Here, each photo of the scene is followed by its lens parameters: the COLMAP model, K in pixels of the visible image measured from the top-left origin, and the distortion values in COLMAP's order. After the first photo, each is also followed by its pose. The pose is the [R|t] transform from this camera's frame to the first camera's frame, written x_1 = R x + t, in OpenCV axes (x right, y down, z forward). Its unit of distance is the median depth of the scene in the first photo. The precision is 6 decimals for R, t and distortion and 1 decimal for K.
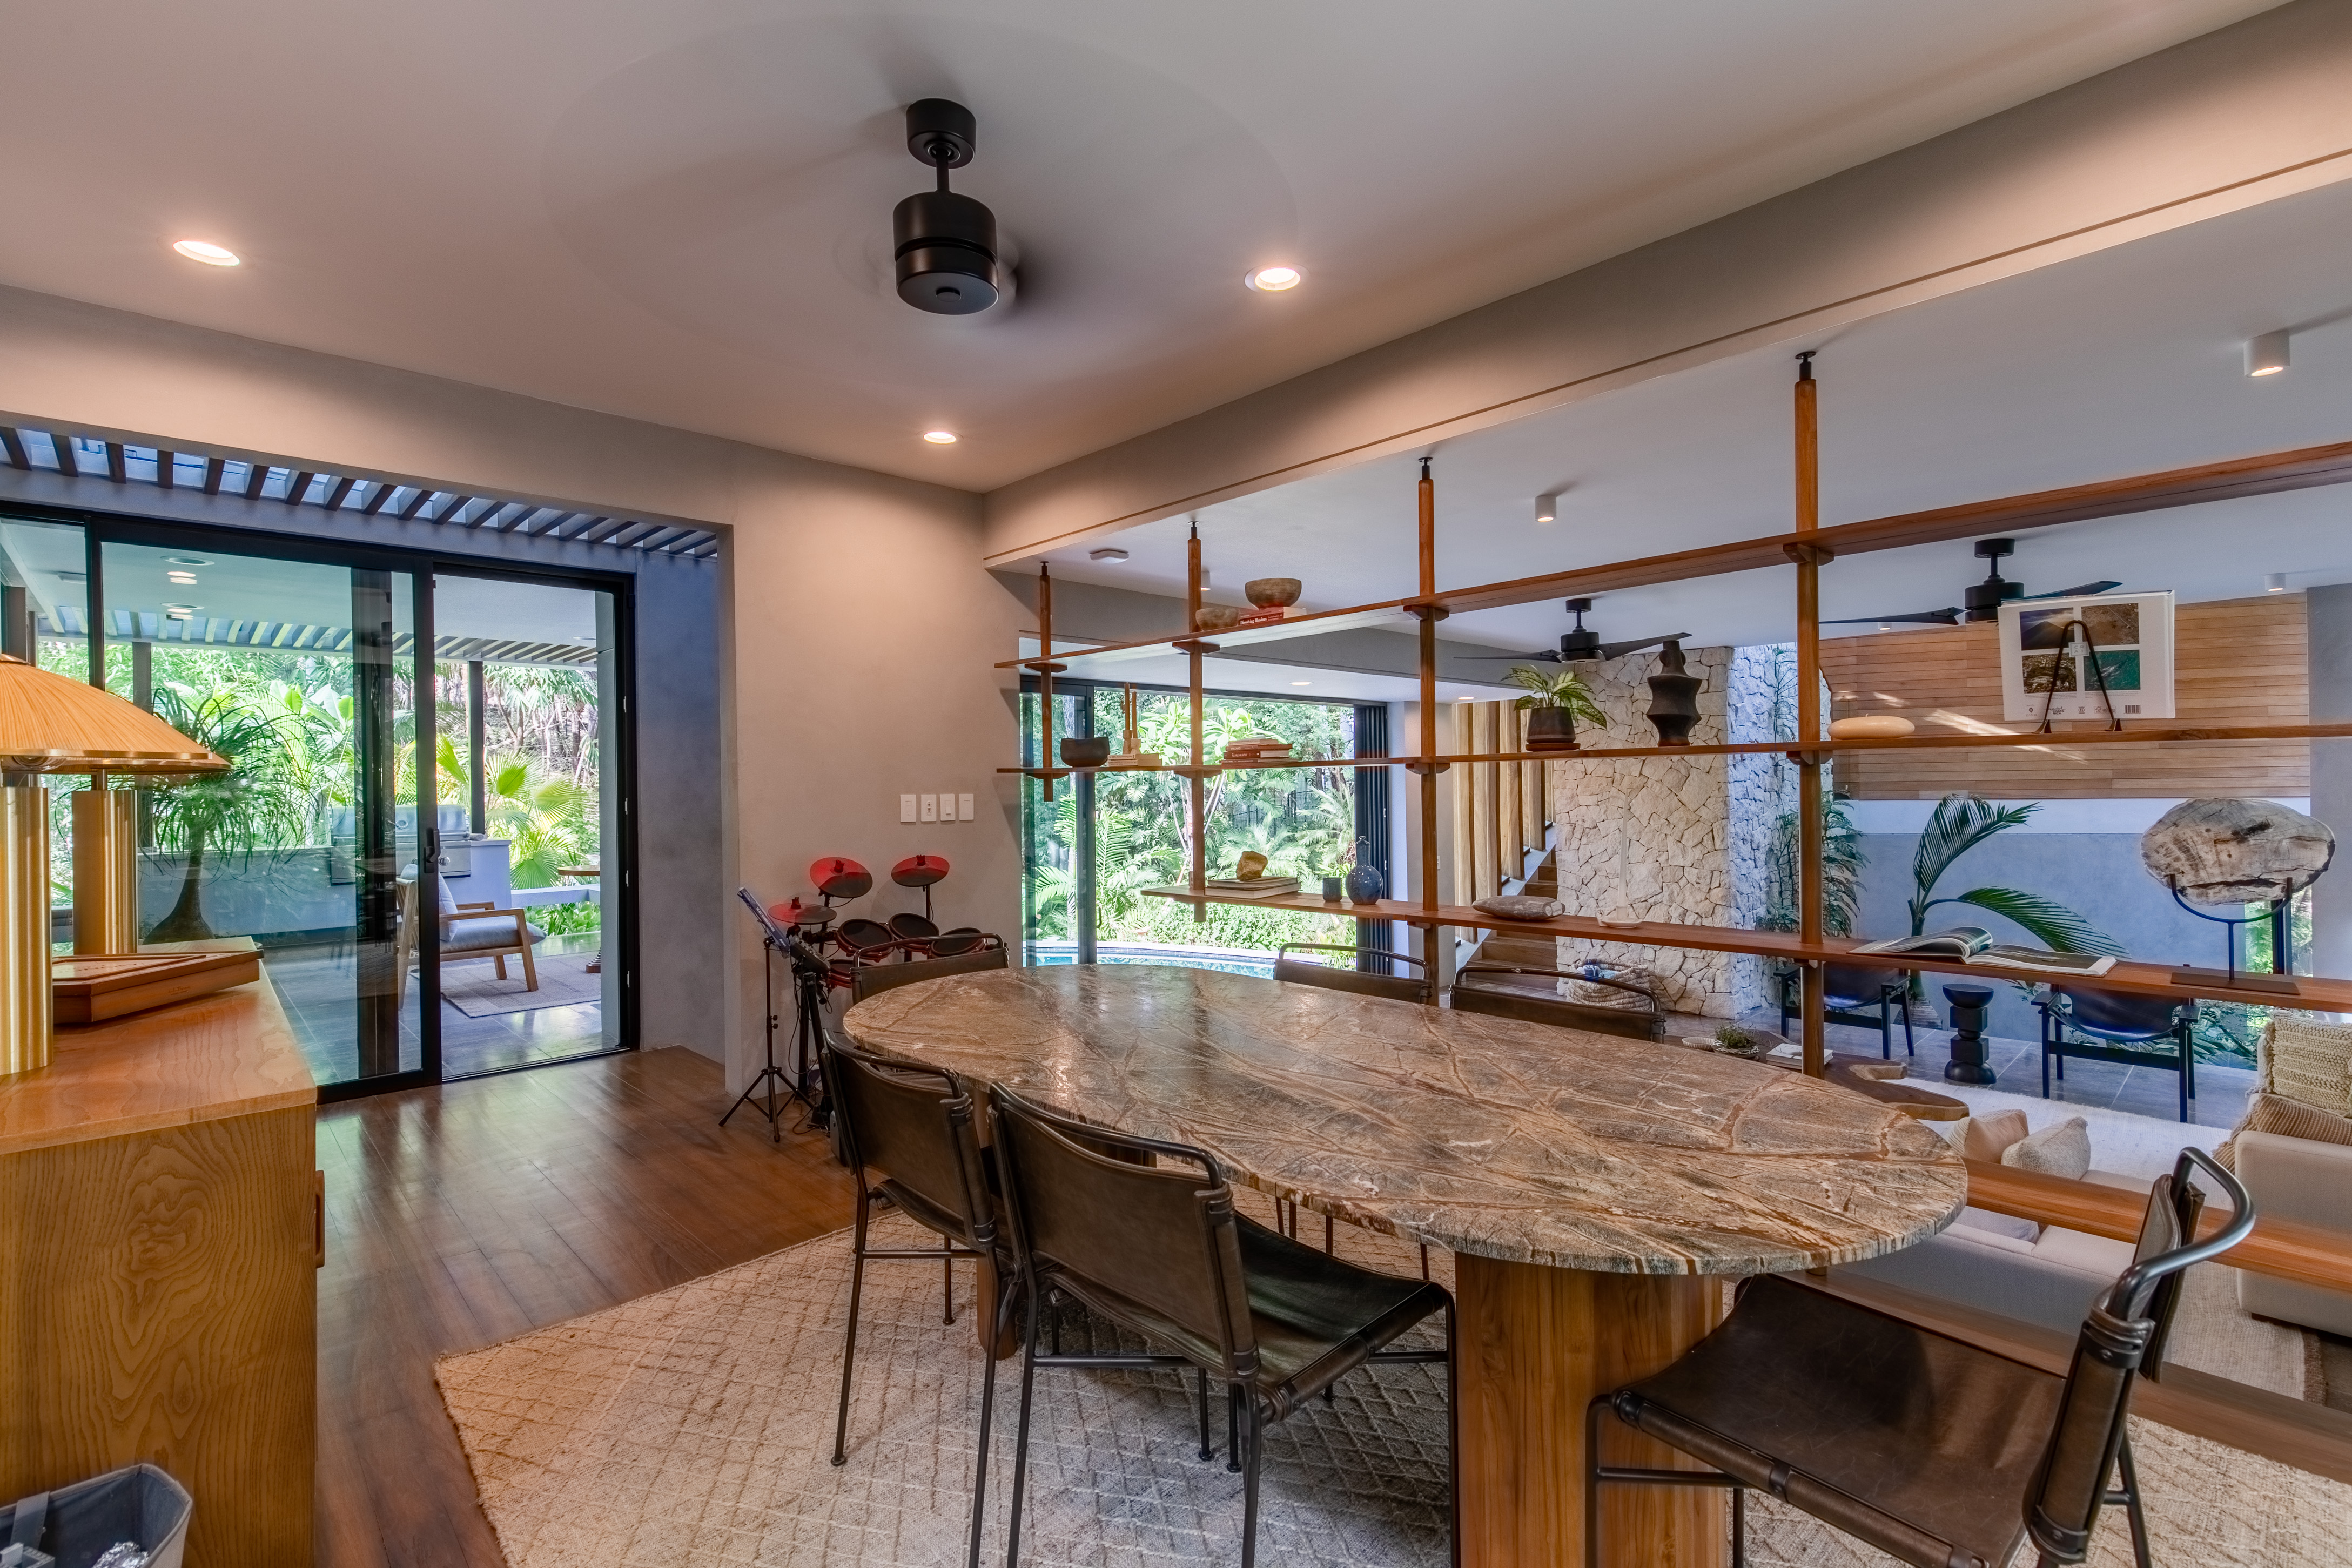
lens RADIAL K [[1061.1, 0, 1177.7], [0, 1061.1, 782.1], [0, 0, 1]] dist [-0.003099, -0.000456]
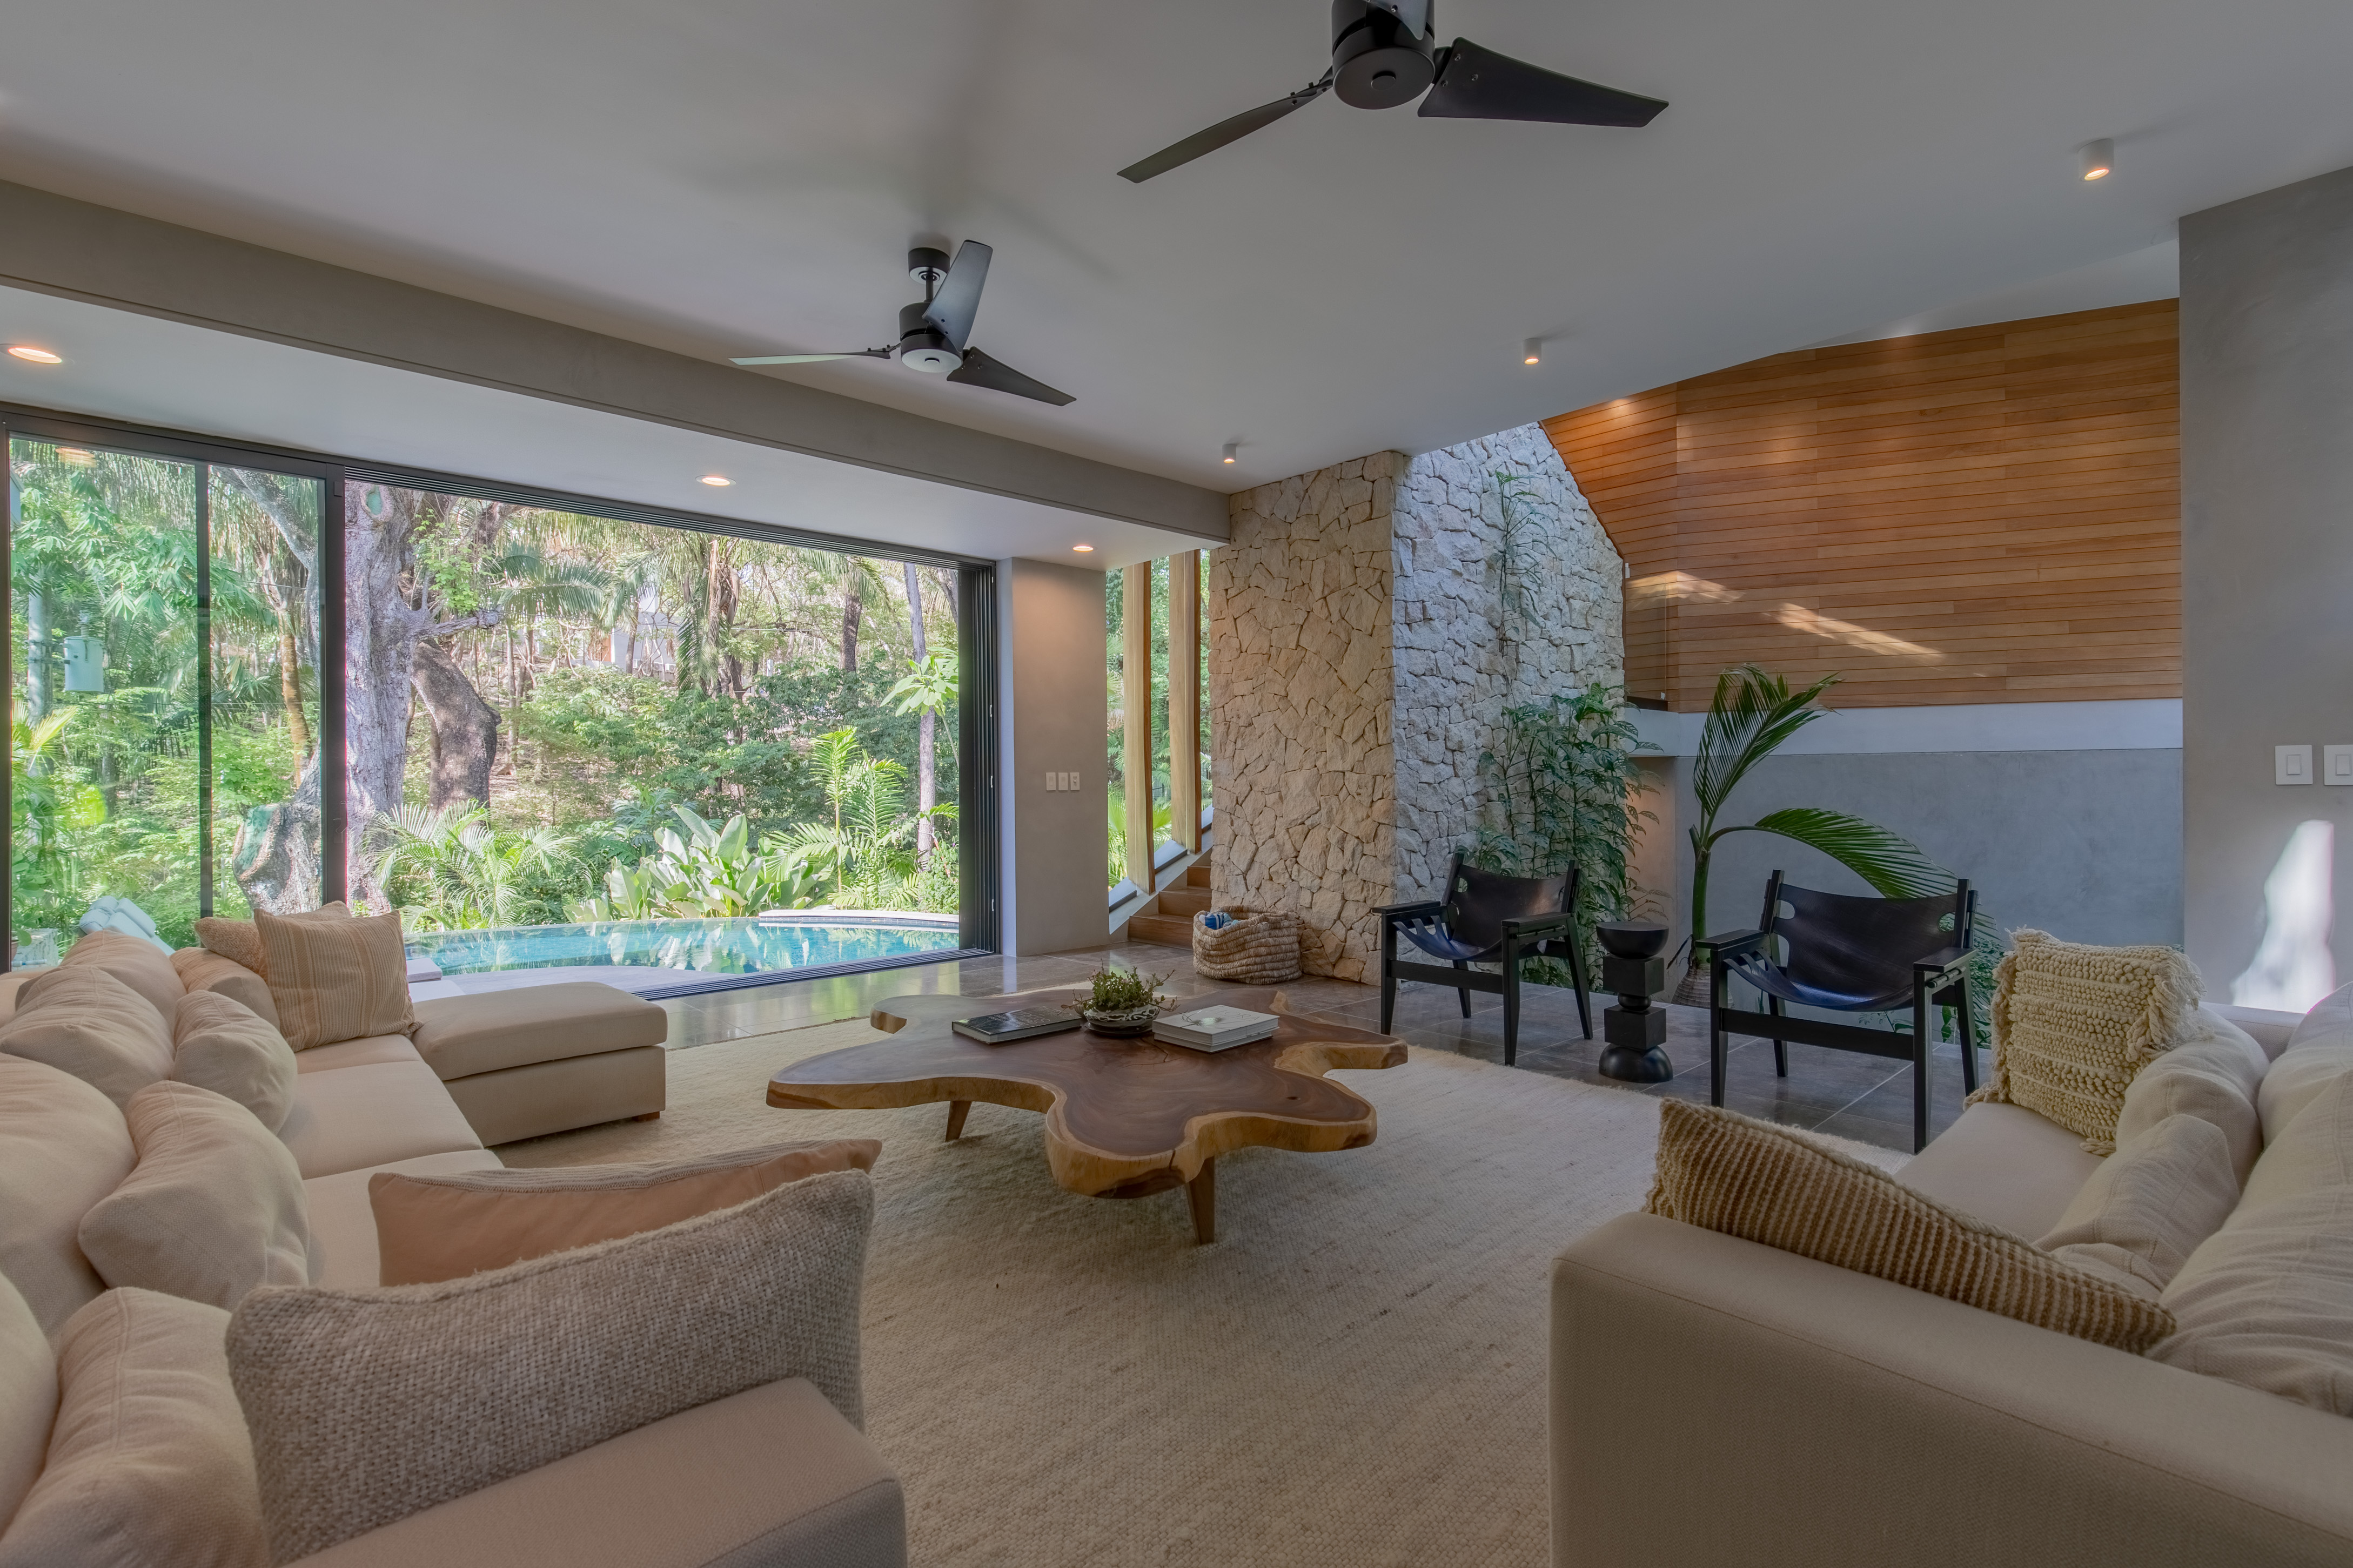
lens RADIAL K [[1061.5, 0, 1174.7], [0, 1061.5, 785.2], [0, 0, 1]] dist [-0.003099, -0.000456]
pose [[0.999605, 0.007251, -0.027152, 0.372217], [-0.007168, 0.999969, 0.003129, 0.084351], [0.027173, -0.002933, 0.999626, 0.284323]]
